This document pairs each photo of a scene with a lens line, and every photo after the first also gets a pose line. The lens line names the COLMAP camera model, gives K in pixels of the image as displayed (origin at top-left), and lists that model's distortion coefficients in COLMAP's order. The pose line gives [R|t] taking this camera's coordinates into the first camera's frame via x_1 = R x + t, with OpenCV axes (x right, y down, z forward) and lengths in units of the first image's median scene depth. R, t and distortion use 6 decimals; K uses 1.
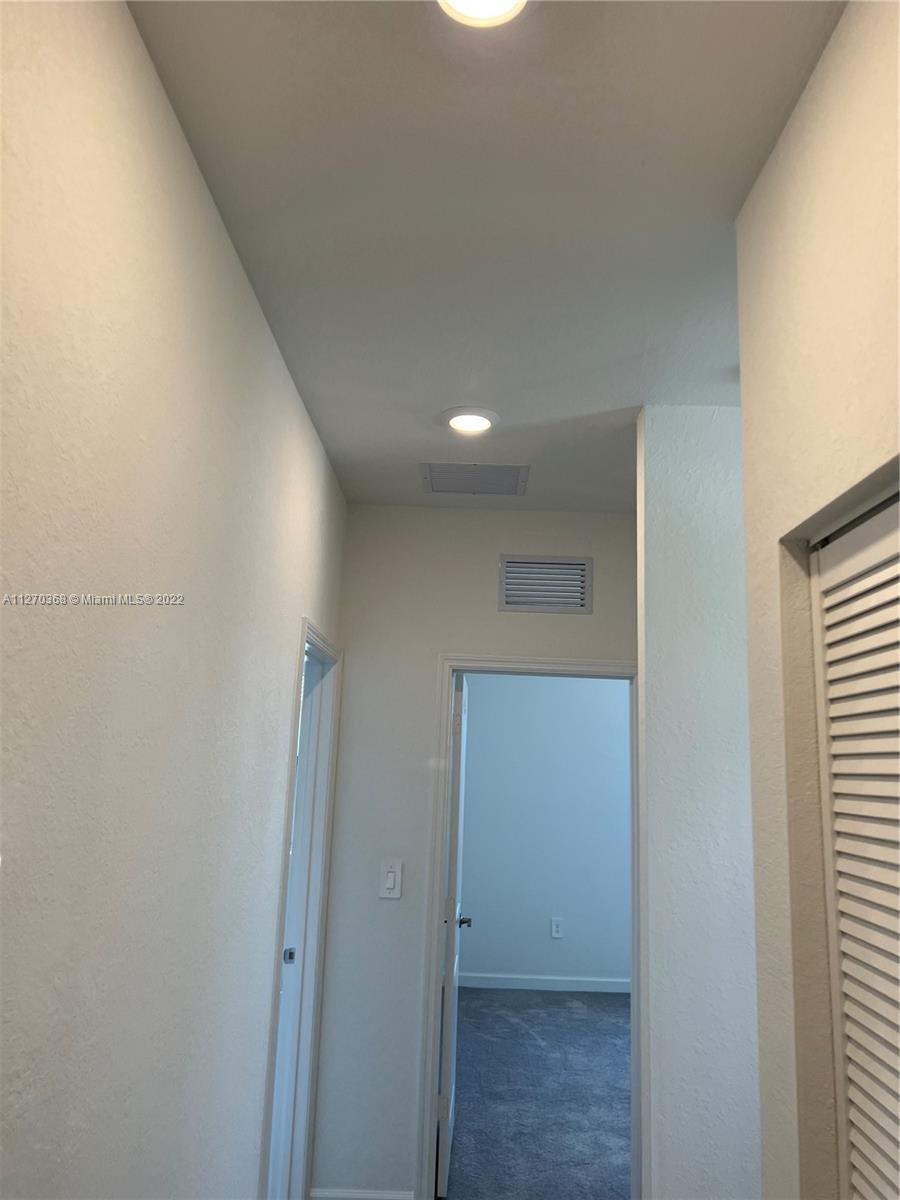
lens RADIAL K [[907.2, 0, 448.1], [0, 907.2, 597.8], [0, 0, 1]] dist [0.060206, -0.058710]
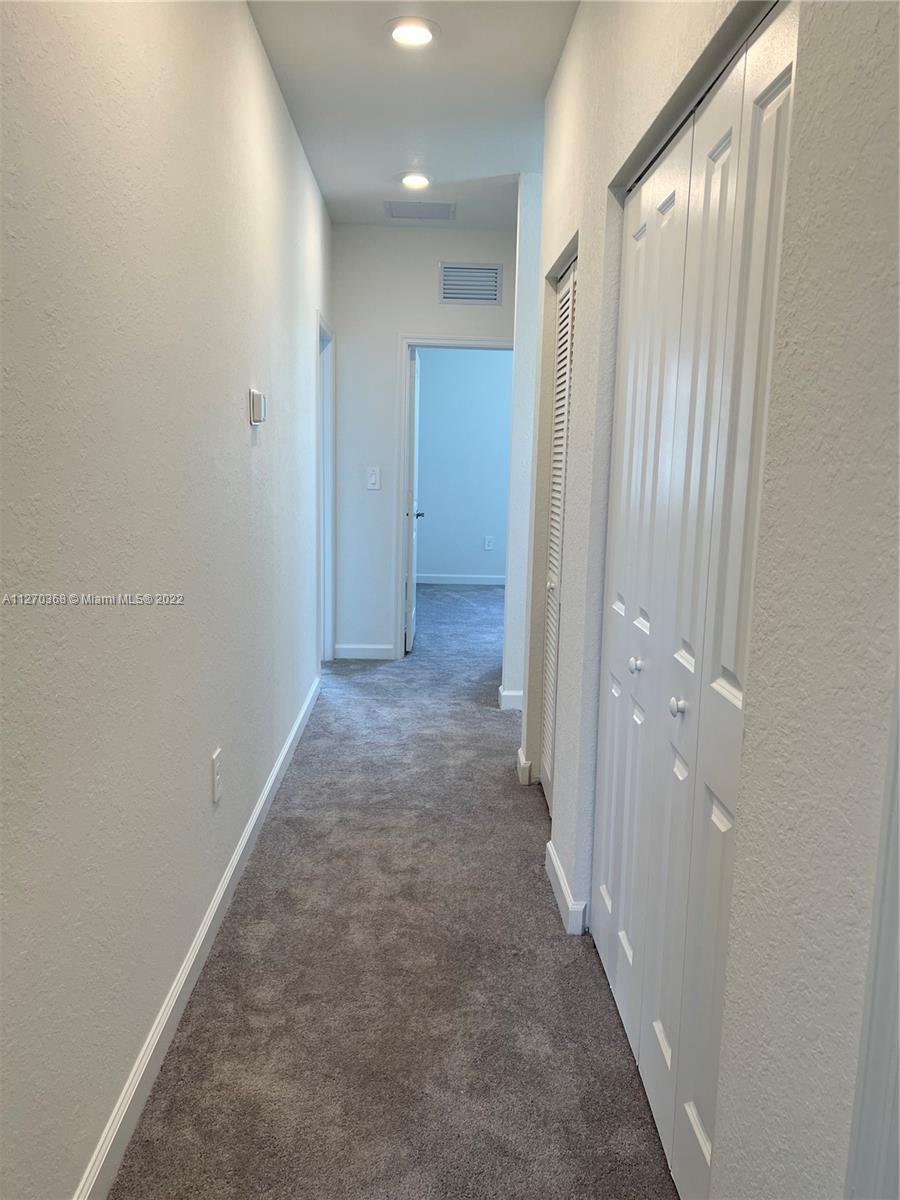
lens RADIAL K [[907.2, 0, 449.7], [0, 907.2, 601.2], [0, 0, 1]] dist [0.060206, -0.058710]
pose [[0.998870, -0.020326, 0.042967, -0.000215], [0.004877, 0.943014, 0.332716, -0.018189], [-0.047282, -0.332131, 0.942048, -0.445358]]
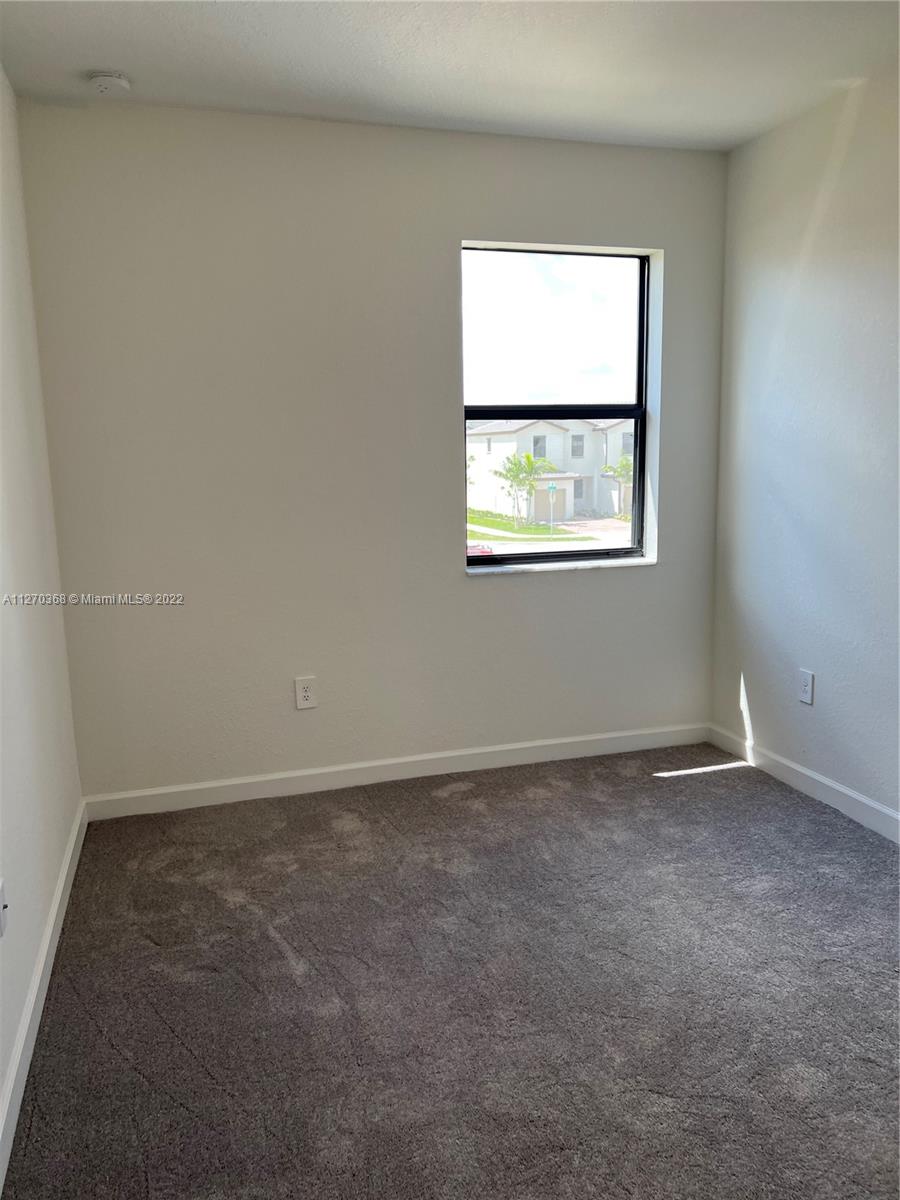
lens RADIAL K [[907.2, 0, 453.3], [0, 907.2, 604.2], [0, 0, 1]] dist [0.060206, -0.058710]
pose [[0.950925, -0.100466, 0.292656, 0.066464], [-0.004353, 0.941382, 0.337315, 0.168394], [-0.309390, -0.322035, 0.894747, 0.680717]]
